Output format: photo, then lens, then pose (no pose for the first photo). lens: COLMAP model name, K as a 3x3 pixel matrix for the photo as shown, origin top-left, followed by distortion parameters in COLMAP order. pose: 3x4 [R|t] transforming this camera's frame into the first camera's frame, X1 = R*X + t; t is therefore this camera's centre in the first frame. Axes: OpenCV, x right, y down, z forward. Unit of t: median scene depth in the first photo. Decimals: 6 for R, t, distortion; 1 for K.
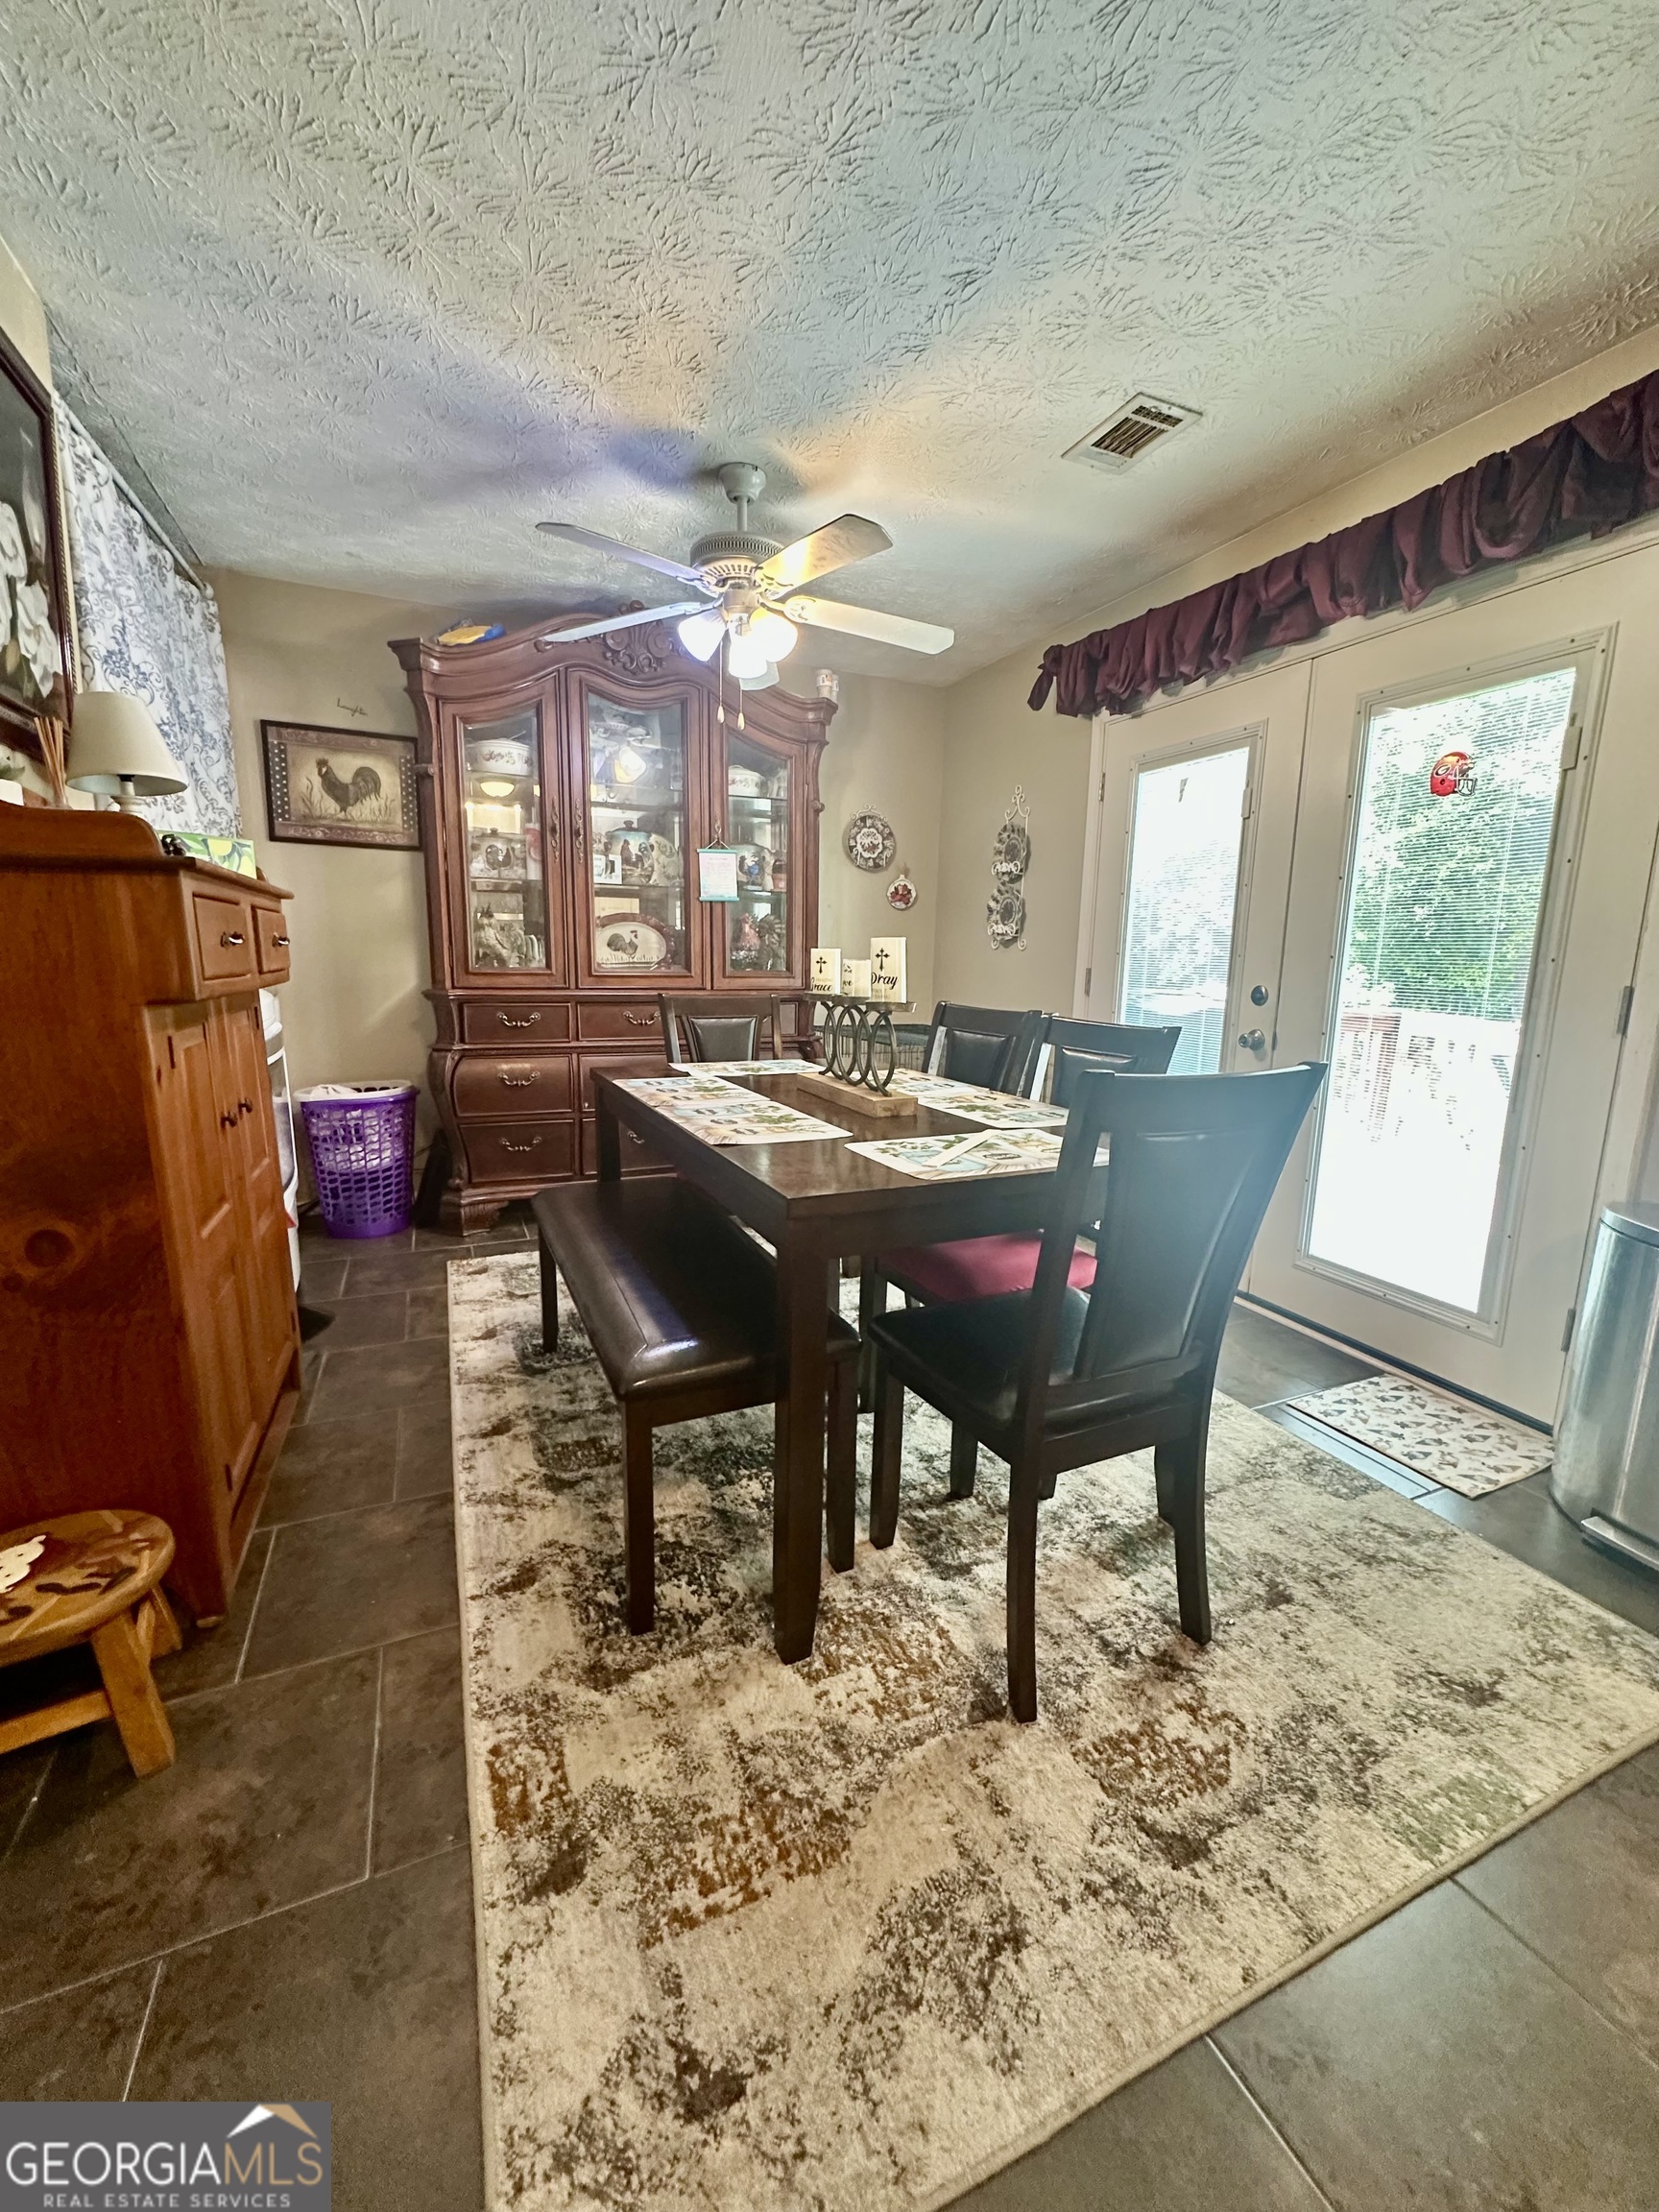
lens RADIAL K [[883.3, 0, 834.4], [0, 883.3, 1105.1], [0, 0, 1]] dist [-0.008048, 0.001852]
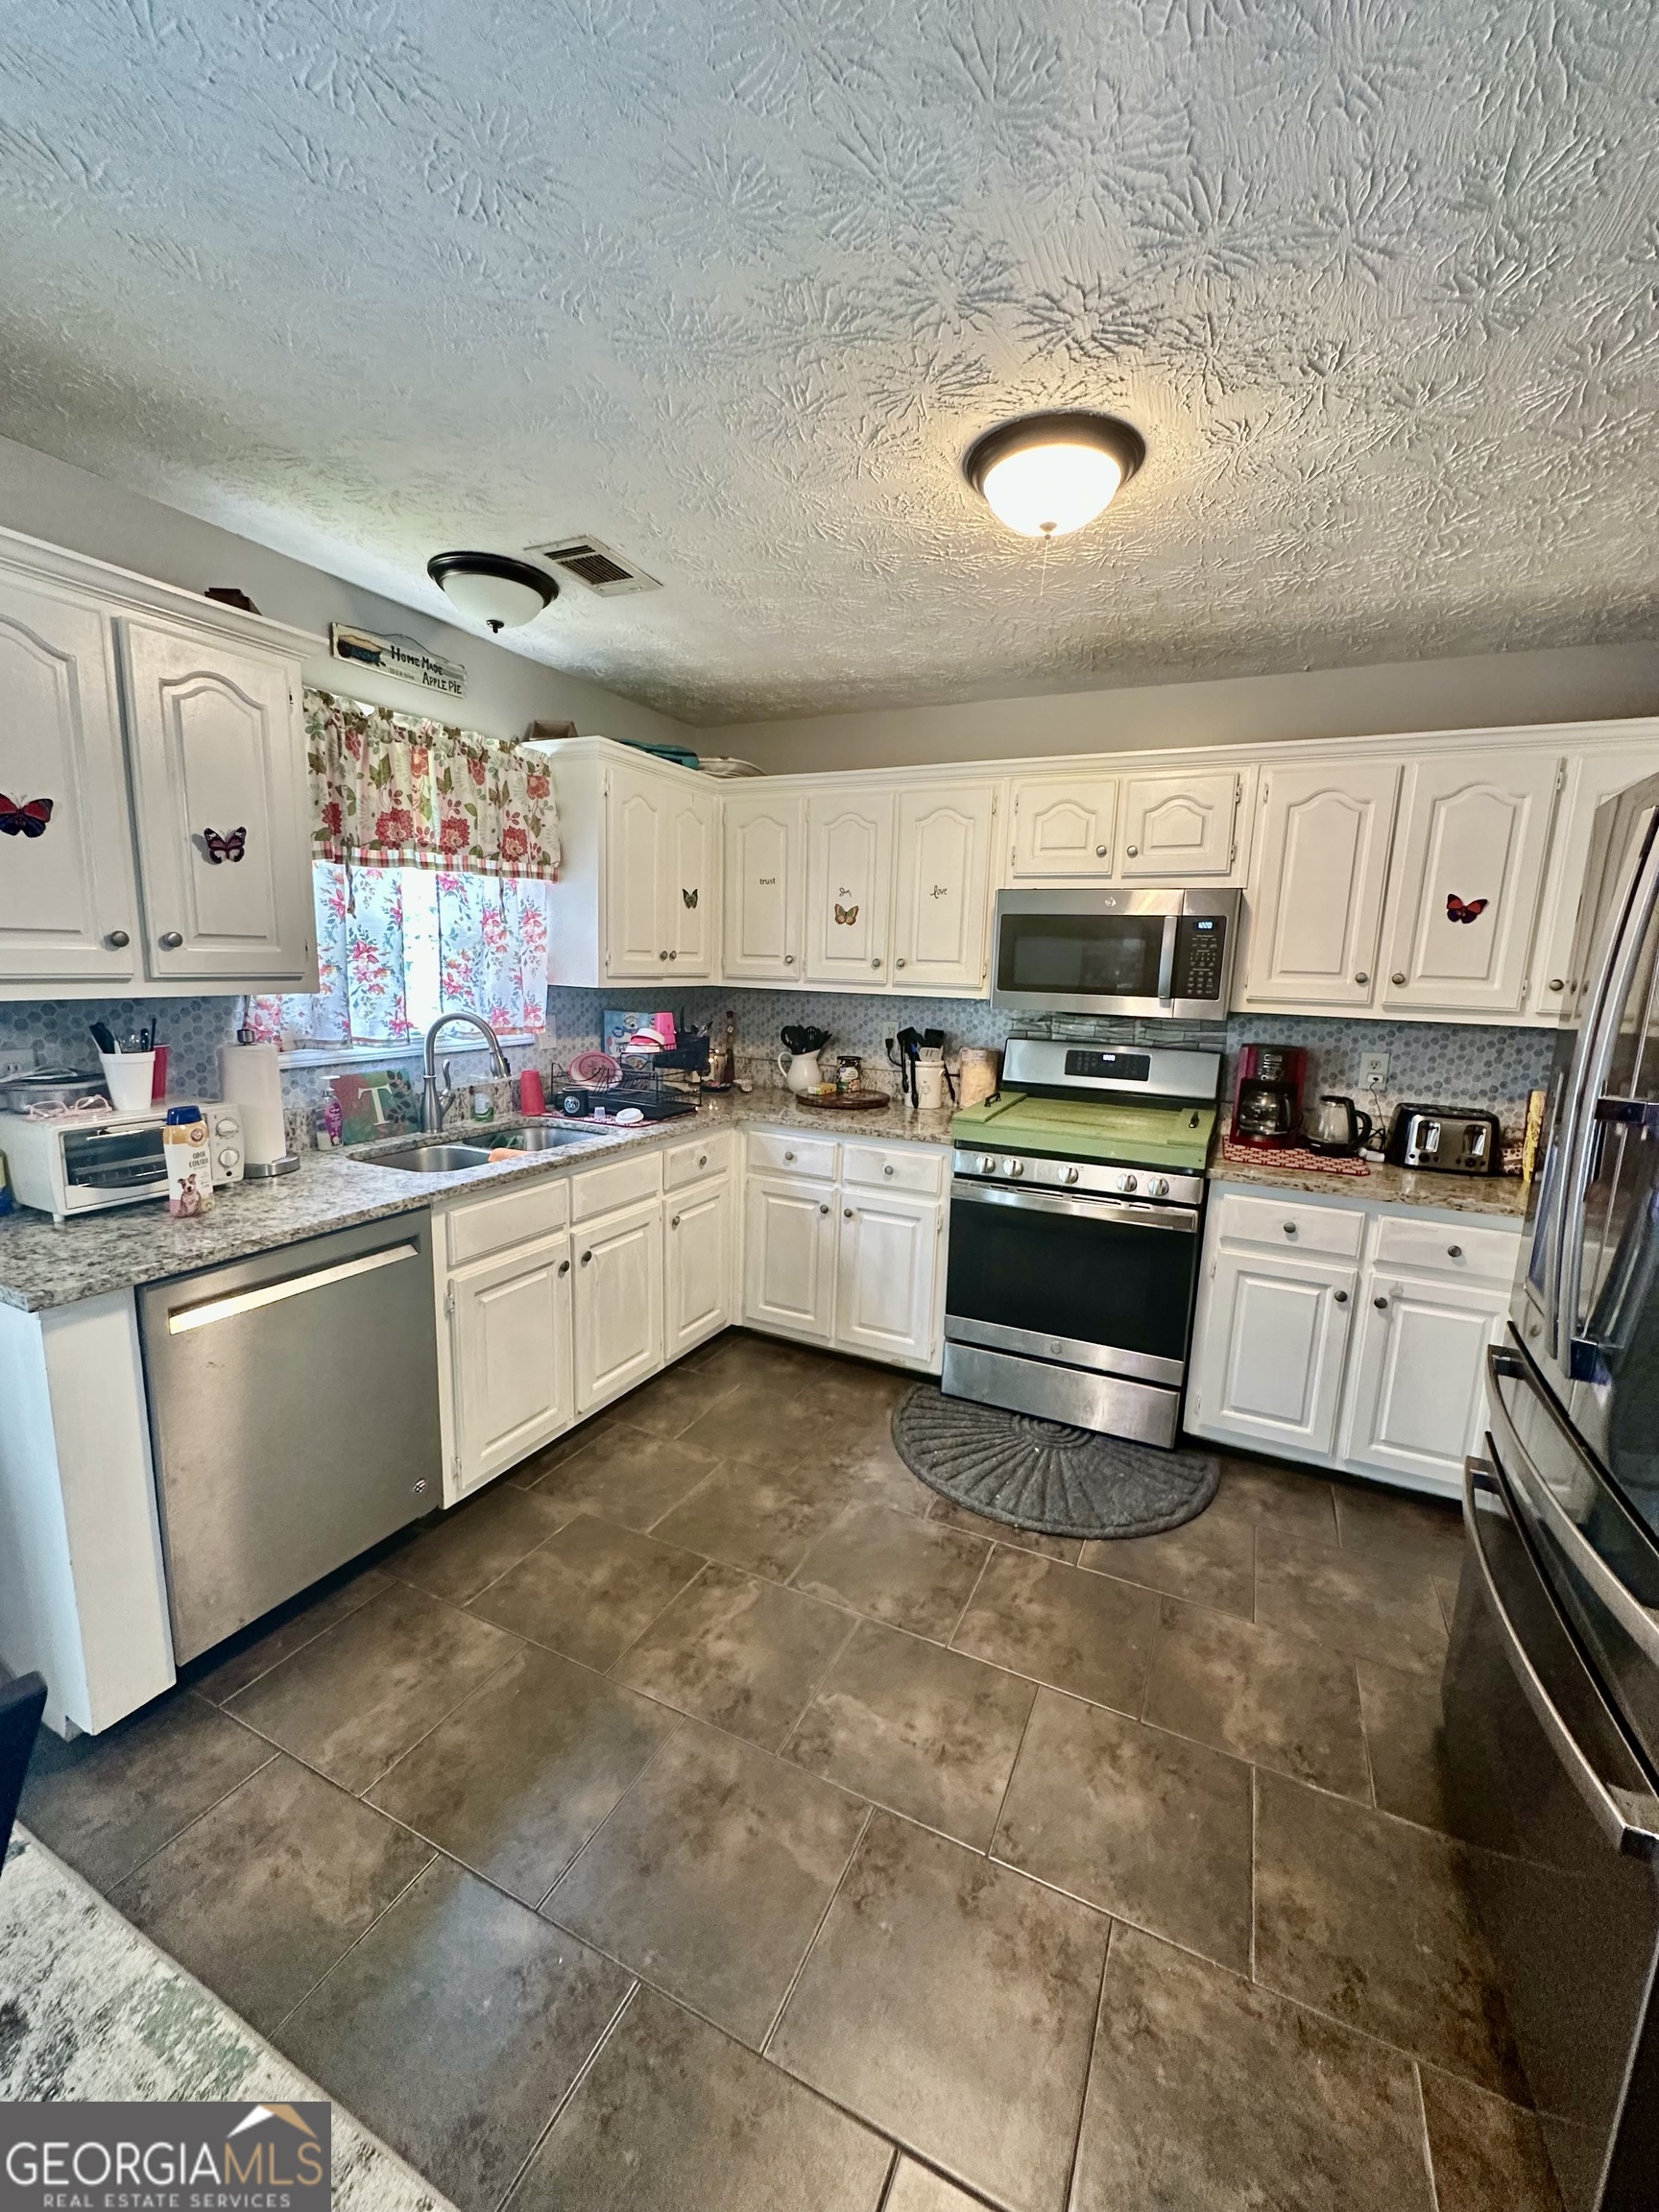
lens RADIAL K [[883.3, 0, 834.5], [0, 883.3, 1107.5], [0, 0, 1]] dist [-0.008048, 0.001852]
pose [[-0.643980, -0.176672, 0.744364, -0.331164], [0.075627, 0.953504, 0.291738, -0.453412], [-0.761295, 0.244168, -0.600676, 0.748771]]
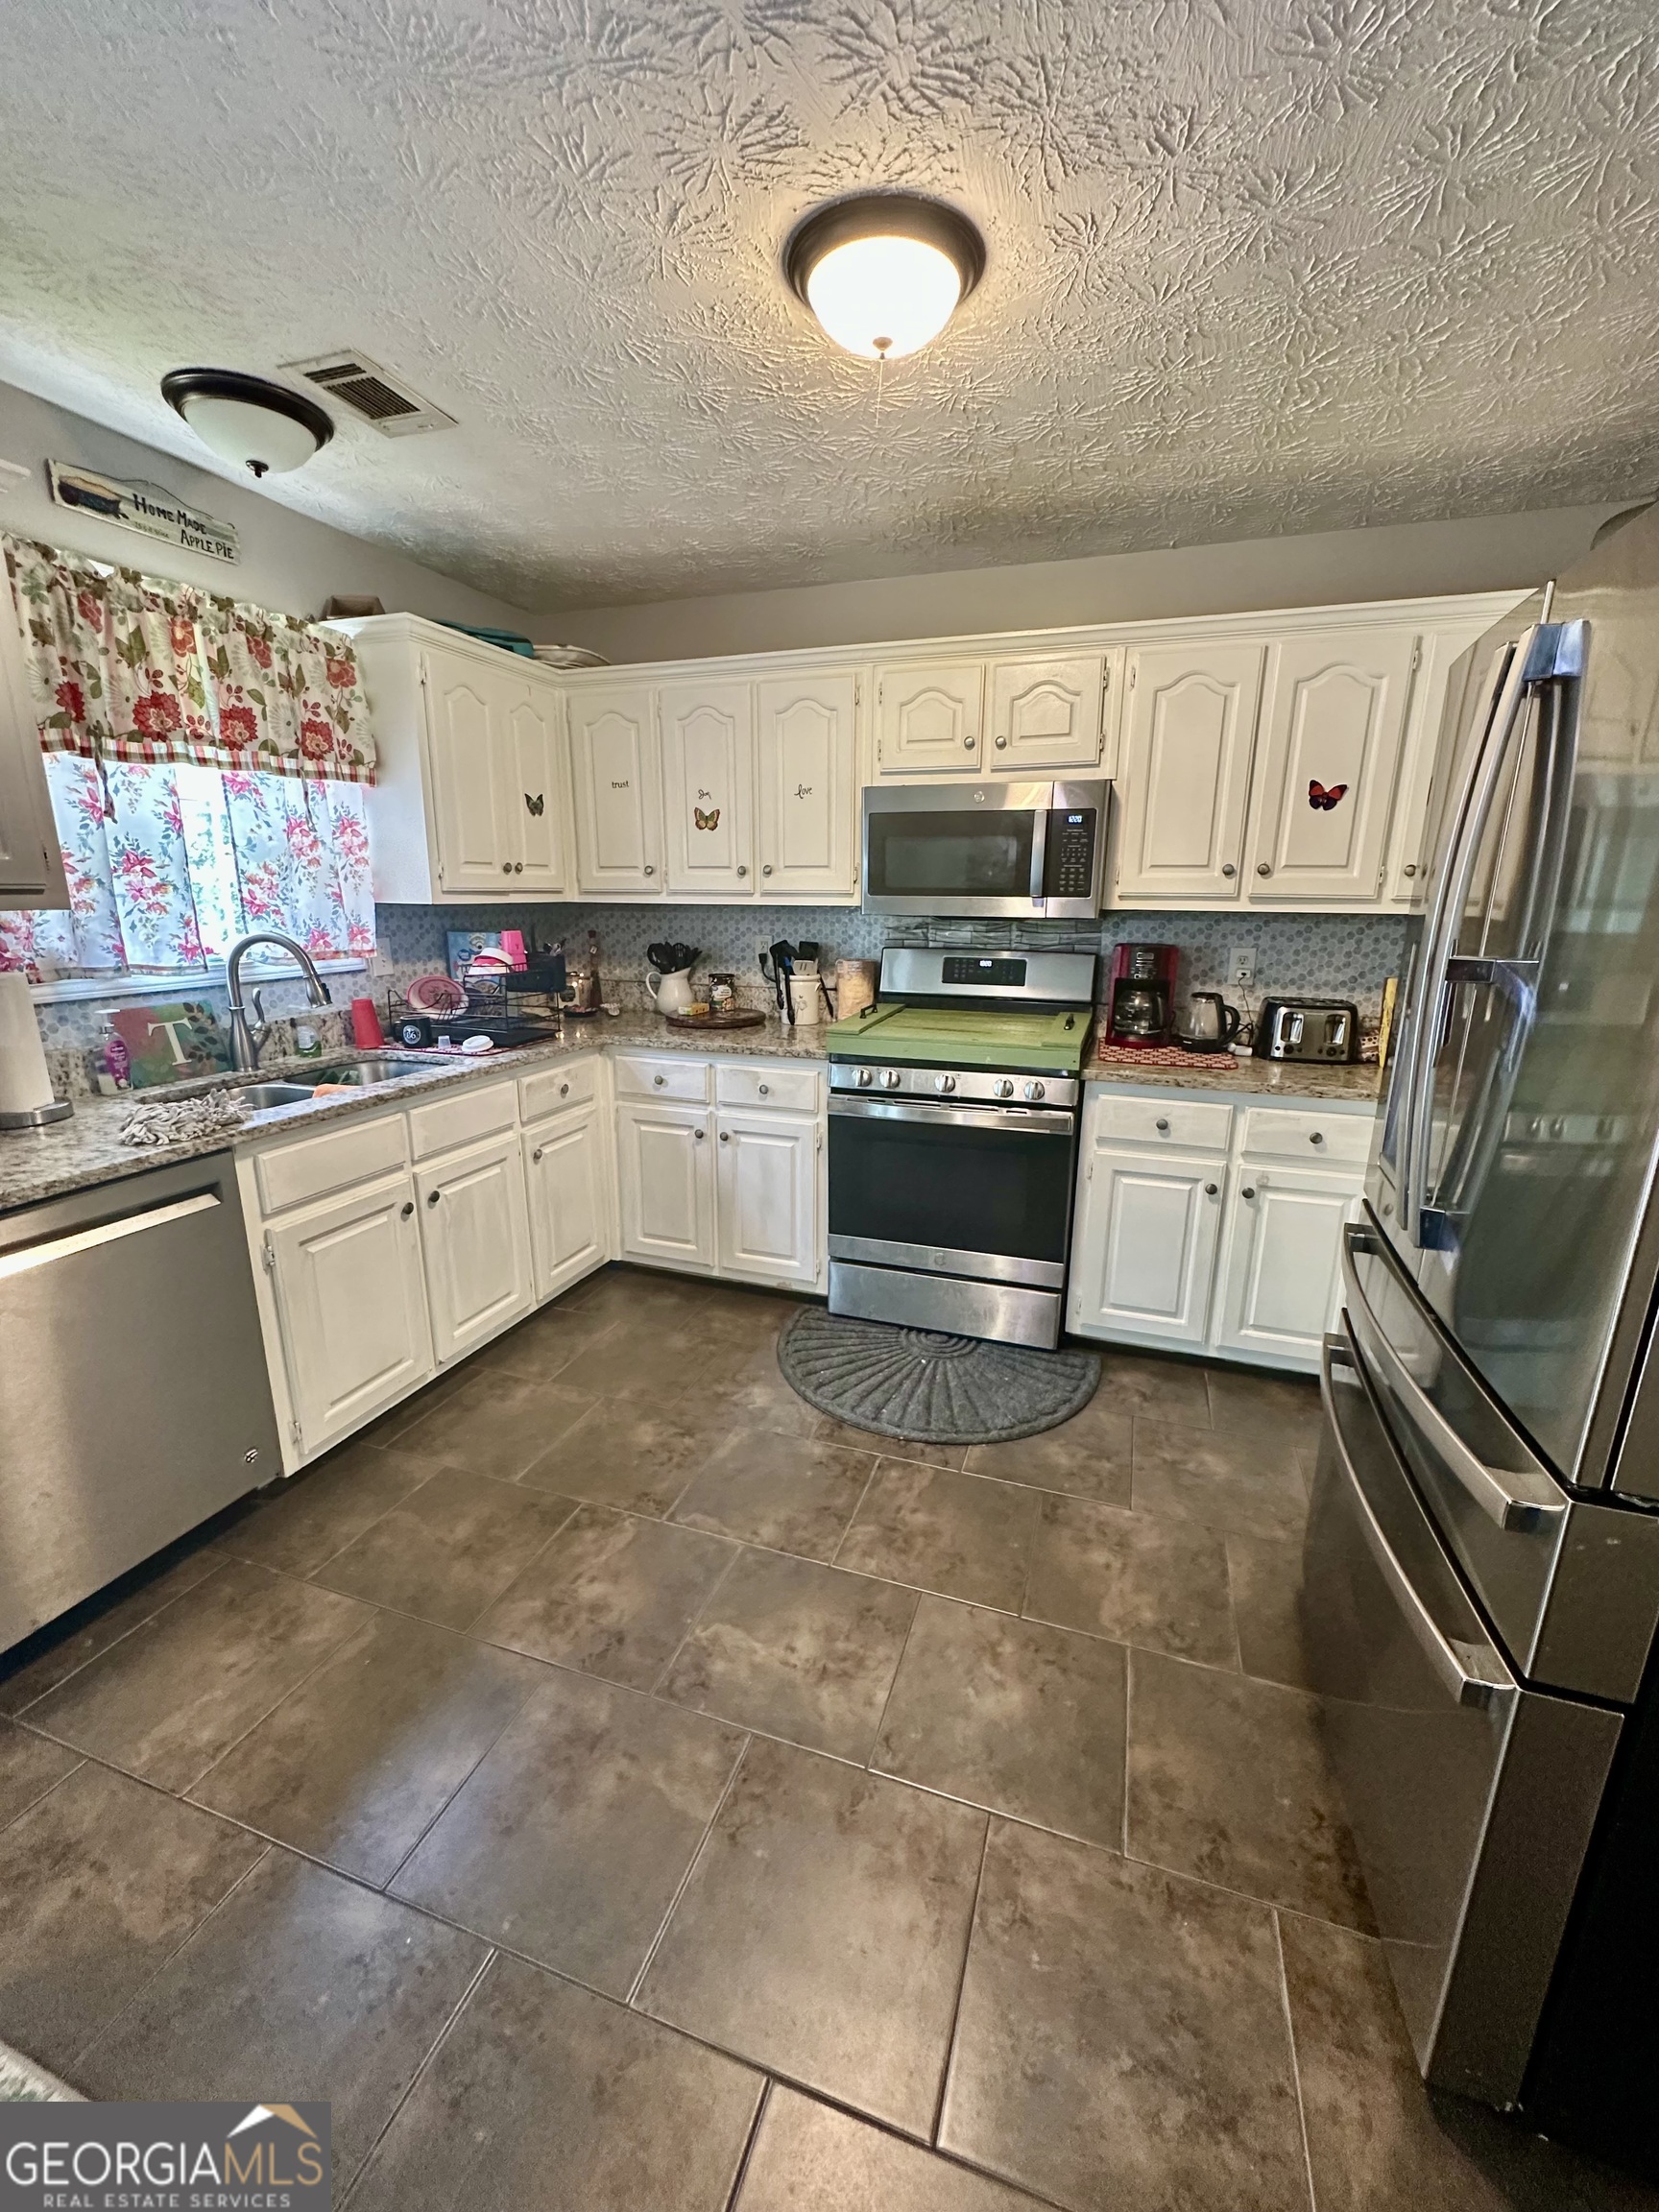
lens RADIAL K [[883.3, 0, 836.1], [0, 883.3, 1107.9], [0, 0, 1]] dist [-0.008048, 0.001852]
pose [[-0.729815, -0.198331, 0.654244, -0.318057], [0.083864, 0.923793, 0.373594, -0.373482], [-0.678482, 0.327522, -0.657565, 0.629369]]
